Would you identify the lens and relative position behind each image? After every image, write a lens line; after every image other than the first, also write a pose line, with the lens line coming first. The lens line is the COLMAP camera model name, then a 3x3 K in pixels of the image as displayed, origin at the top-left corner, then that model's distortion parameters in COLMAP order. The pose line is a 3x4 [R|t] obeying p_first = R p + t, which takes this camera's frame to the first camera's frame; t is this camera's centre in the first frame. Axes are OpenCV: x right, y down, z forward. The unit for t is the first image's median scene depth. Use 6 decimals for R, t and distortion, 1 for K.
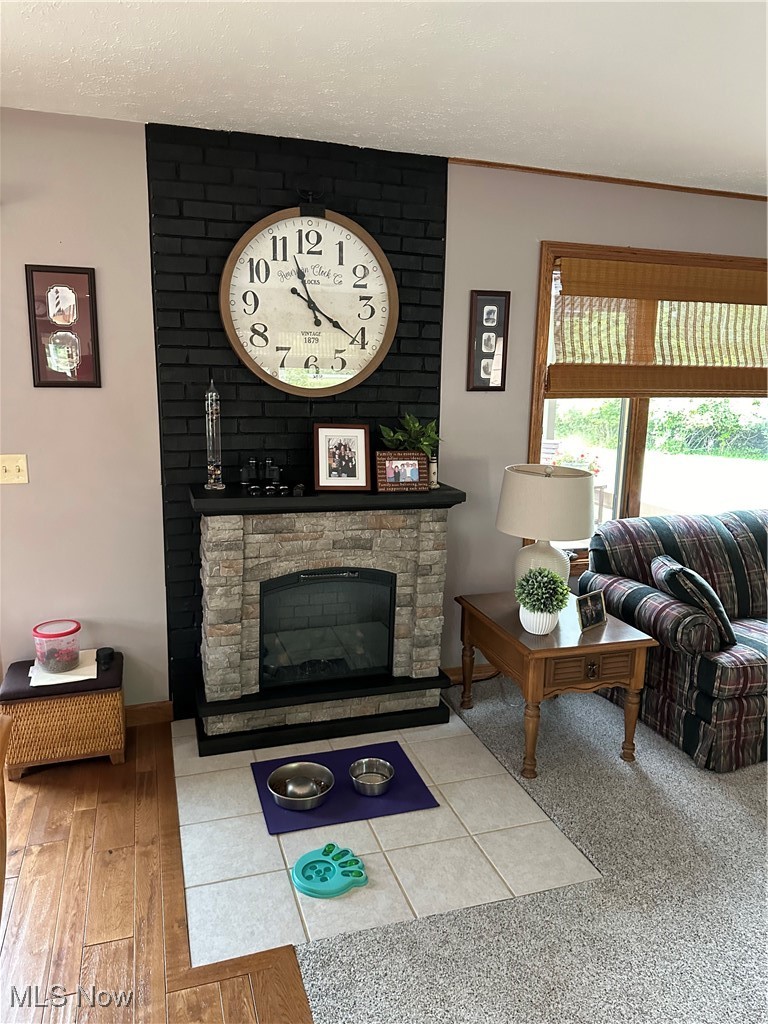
lens RADIAL K [[723.5, 0, 381.1], [0, 723.5, 511.0], [0, 0, 1]] dist [0.008289, -0.000217]
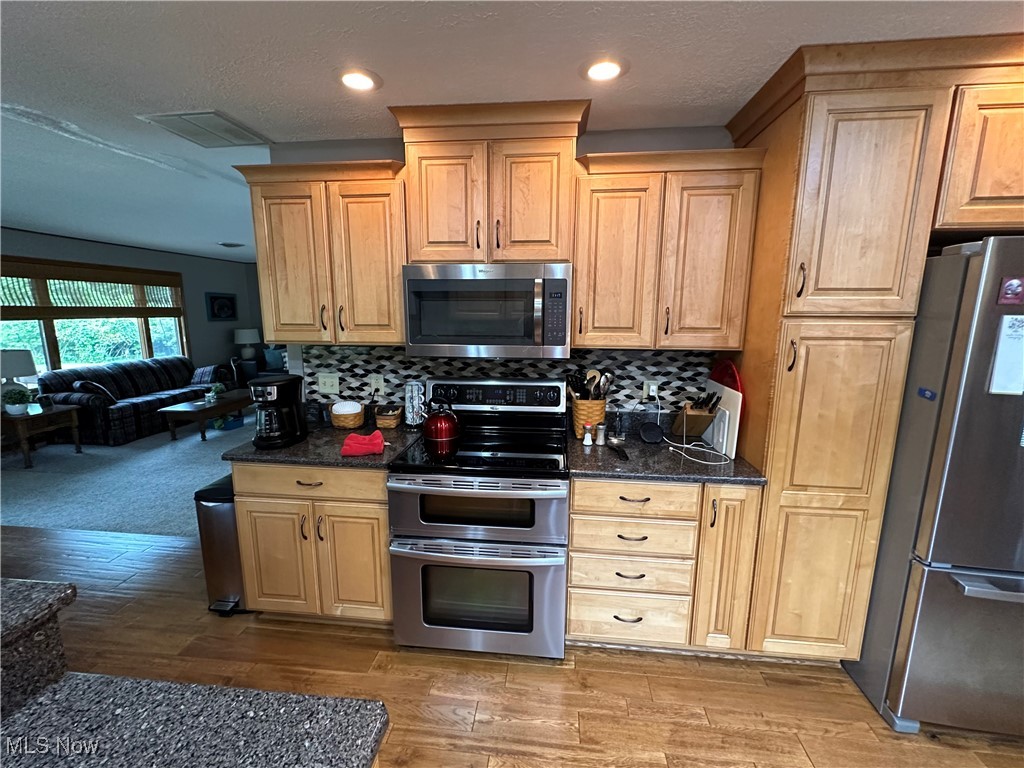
lens RADIAL K [[432.8, 0, 509.8], [0, 432.8, 387.8], [0, 0, 1]] dist [-0.001570, -0.000232]
pose [[0.415103, -0.173907, 0.892998, -0.386989], [0.173097, 0.978727, 0.110139, 0.203136], [-0.893155, 0.108857, 0.436376, -1.154098]]
